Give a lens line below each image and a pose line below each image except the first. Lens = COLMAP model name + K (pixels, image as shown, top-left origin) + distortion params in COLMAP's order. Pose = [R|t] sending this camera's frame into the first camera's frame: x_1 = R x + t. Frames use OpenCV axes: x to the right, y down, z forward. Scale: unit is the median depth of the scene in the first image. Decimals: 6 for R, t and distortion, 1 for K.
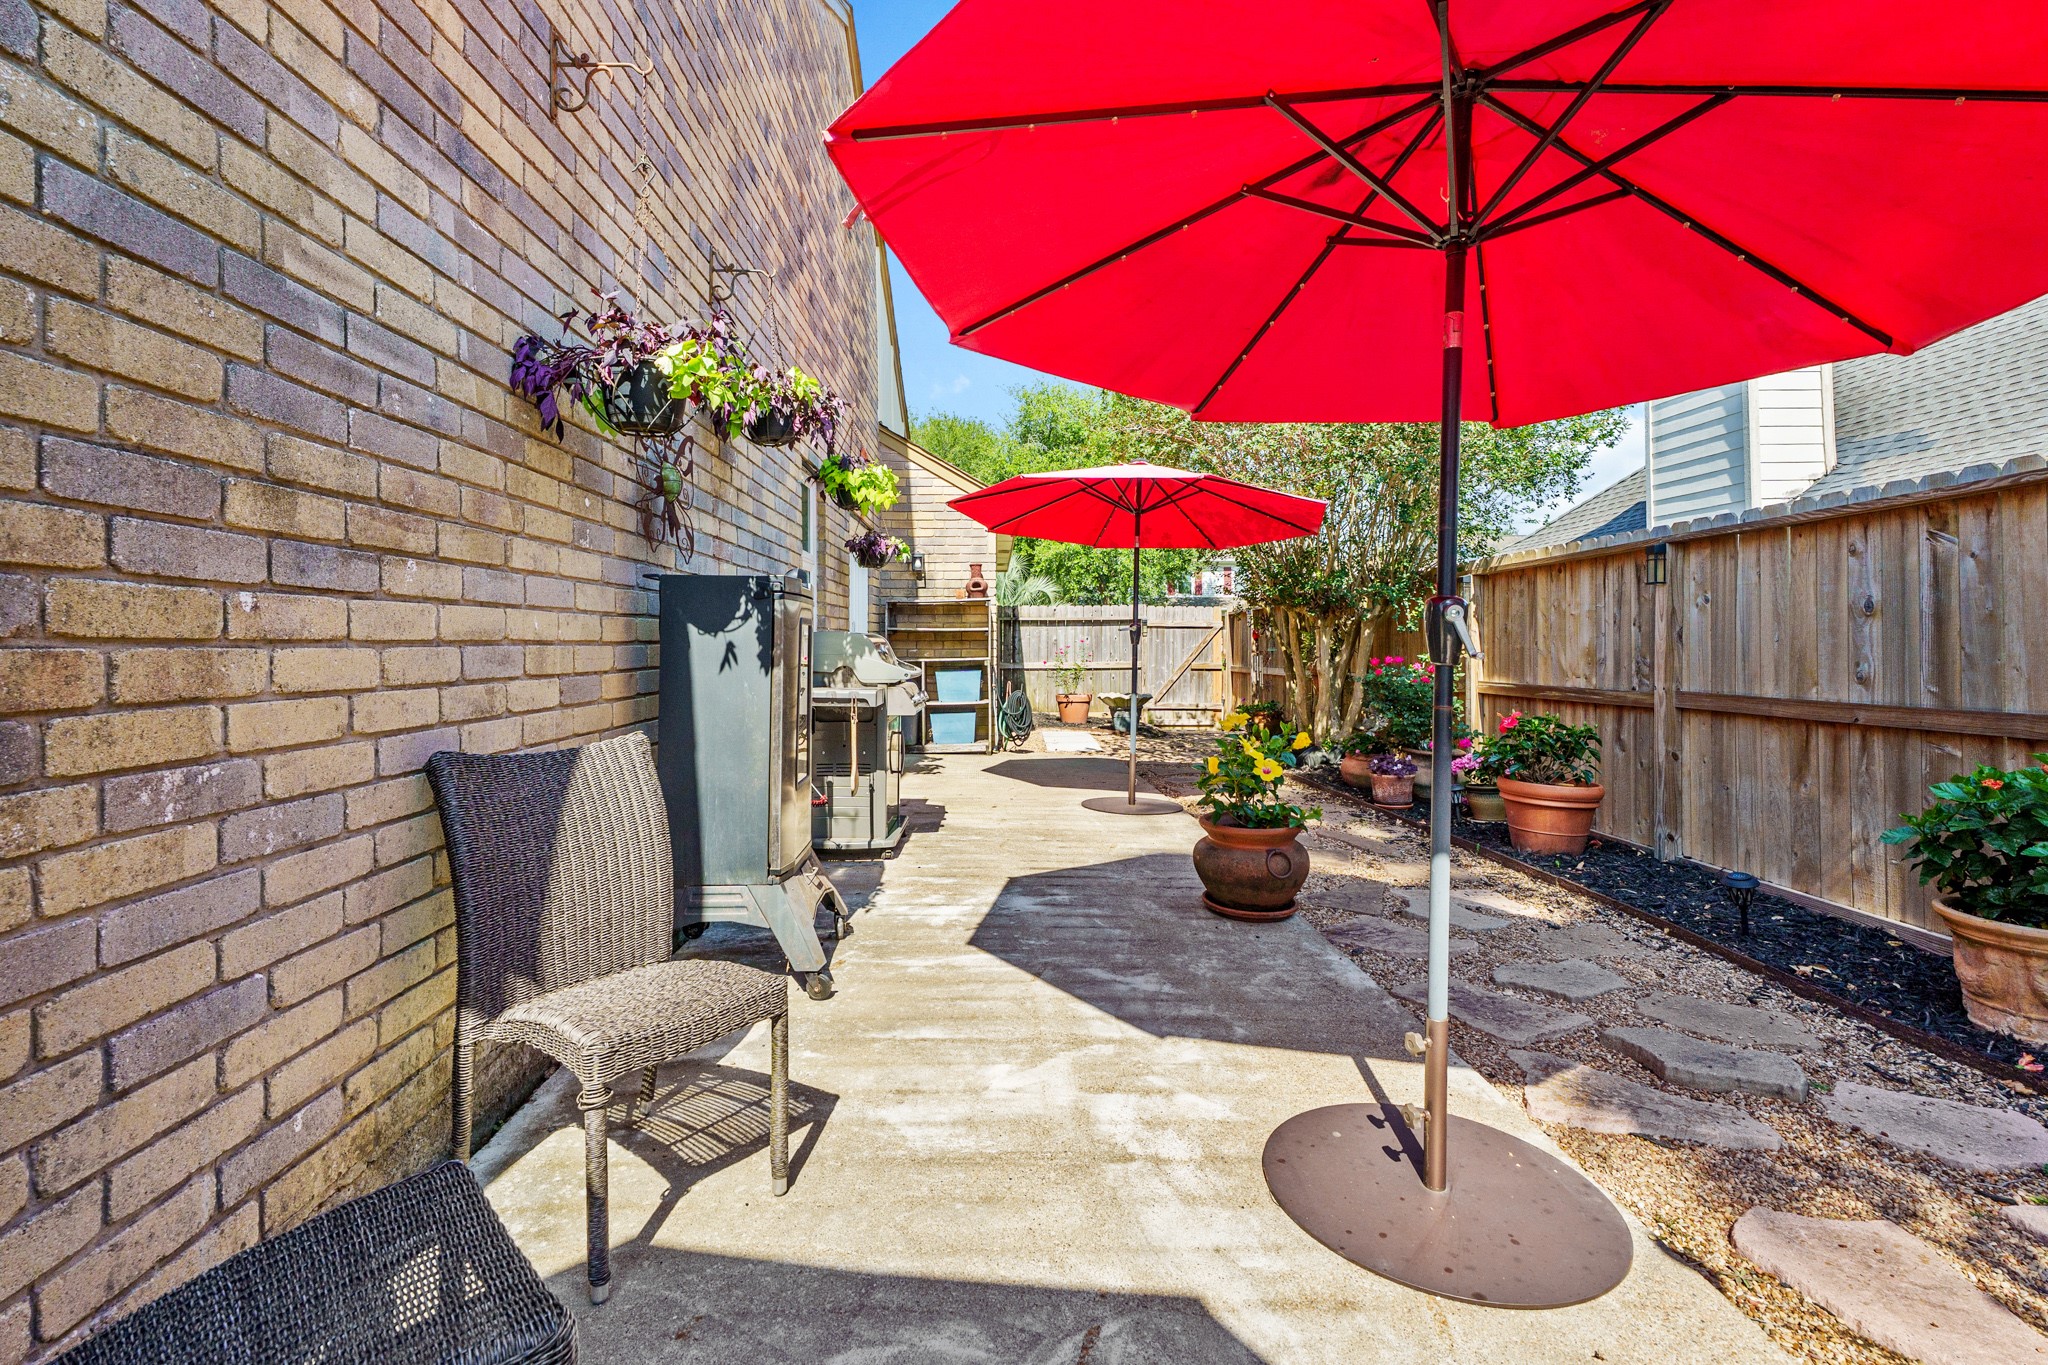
lens RADIAL K [[918.2, 0, 1020.2], [0, 918.2, 652.6], [0, 0, 1]] dist [0.001592, 0.000233]
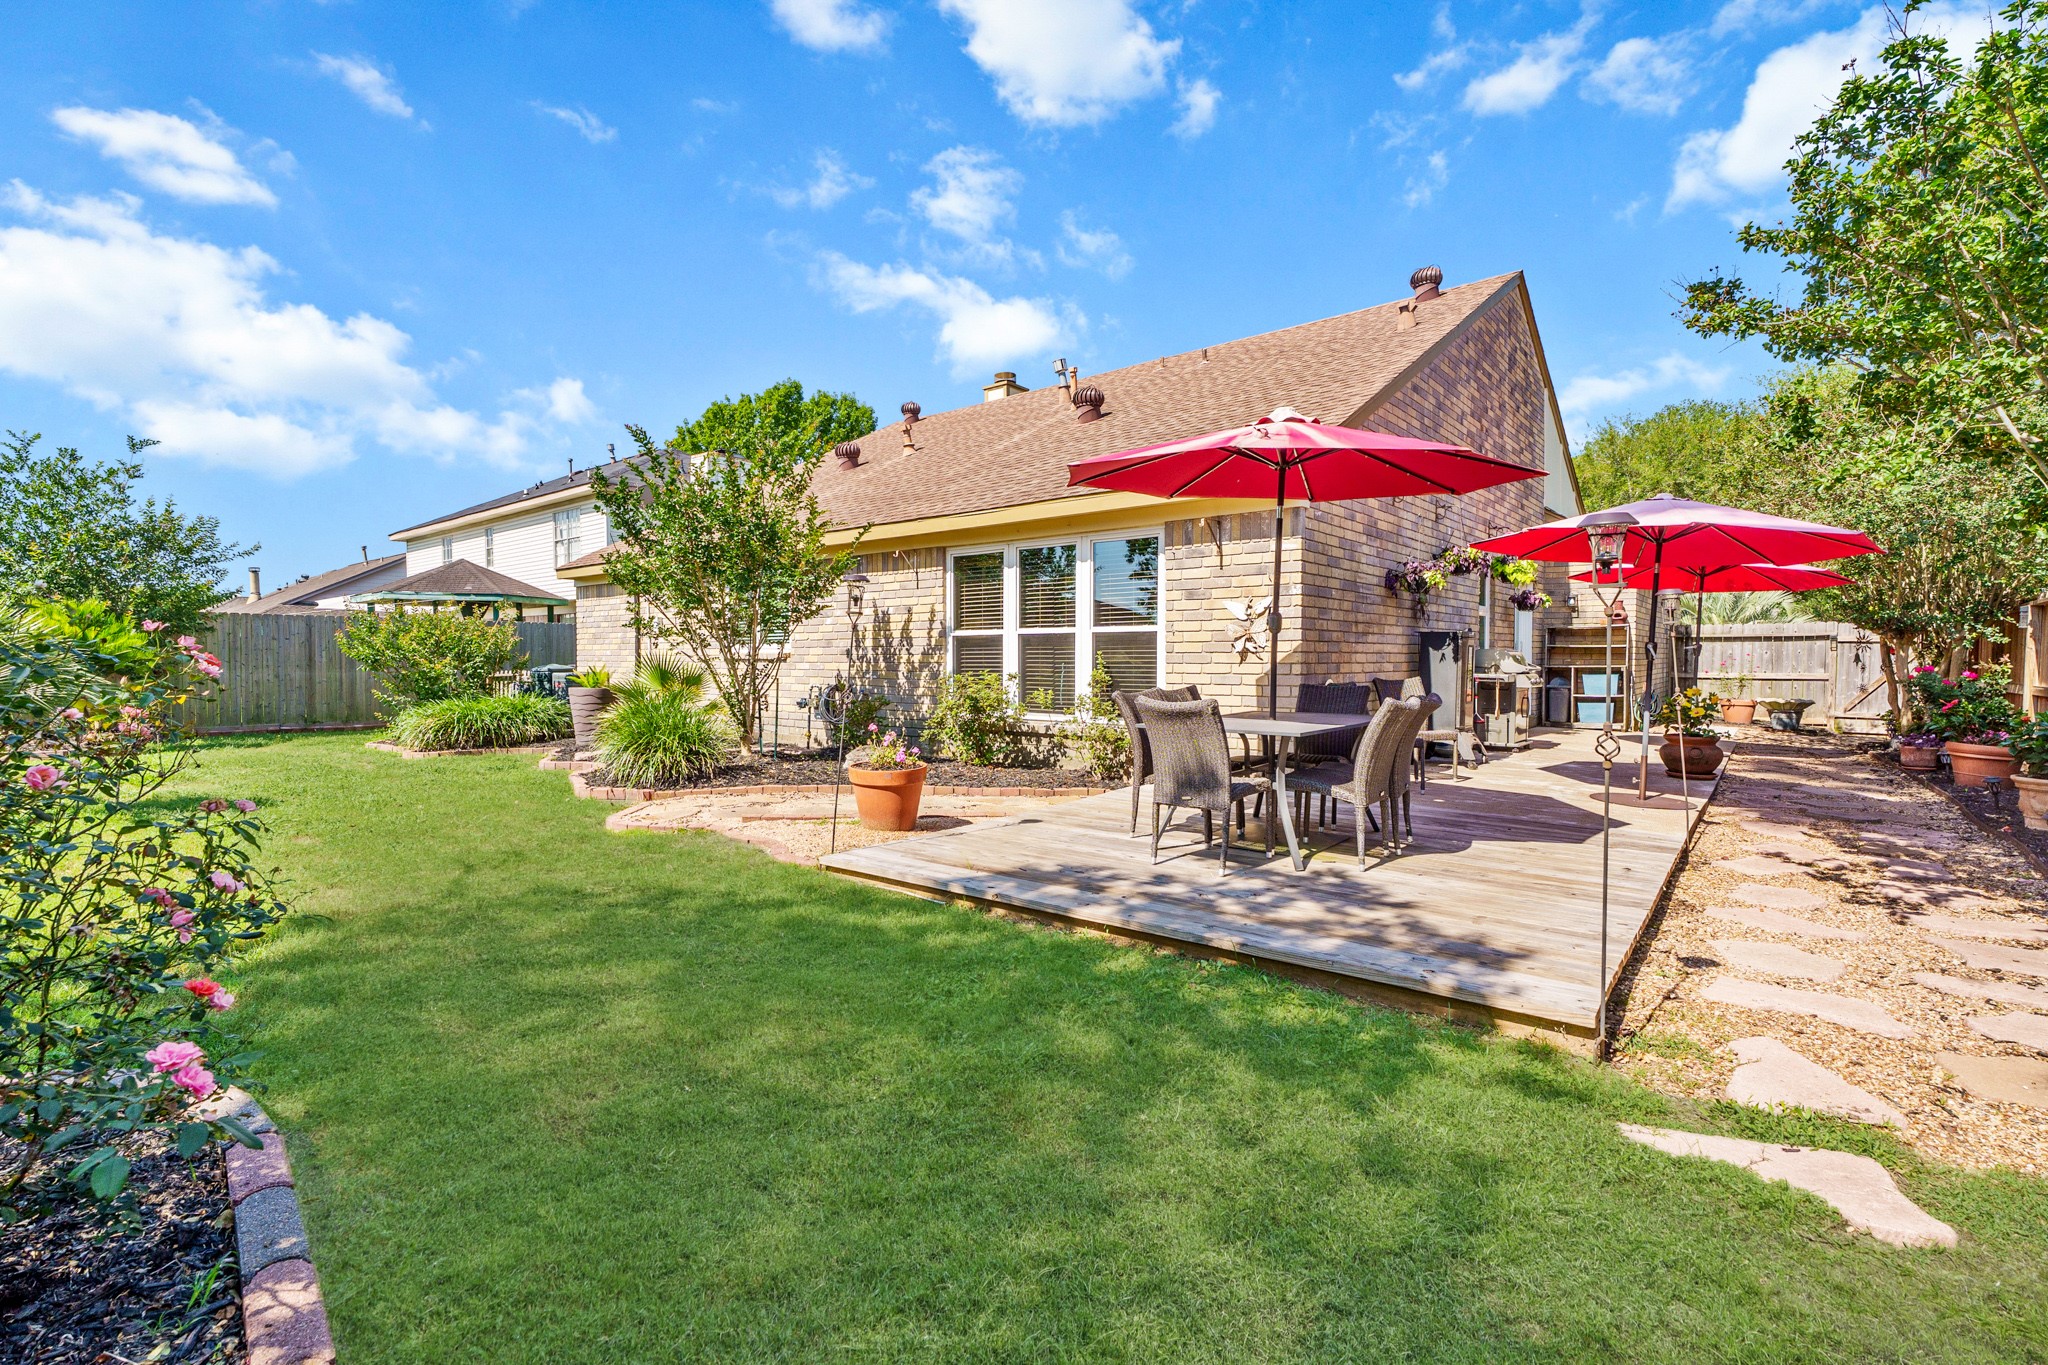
lens RADIAL K [[918.2, 0, 1020.2], [0, 918.2, 652.6], [0, 0, 1]] dist [0.001592, 0.000233]
pose [[0.747668, 0.005715, -0.664049, 0.330746], [-0.014297, 0.999870, -0.007492, 0.014740], [0.663919, 0.015096, 0.747652, -1.111435]]
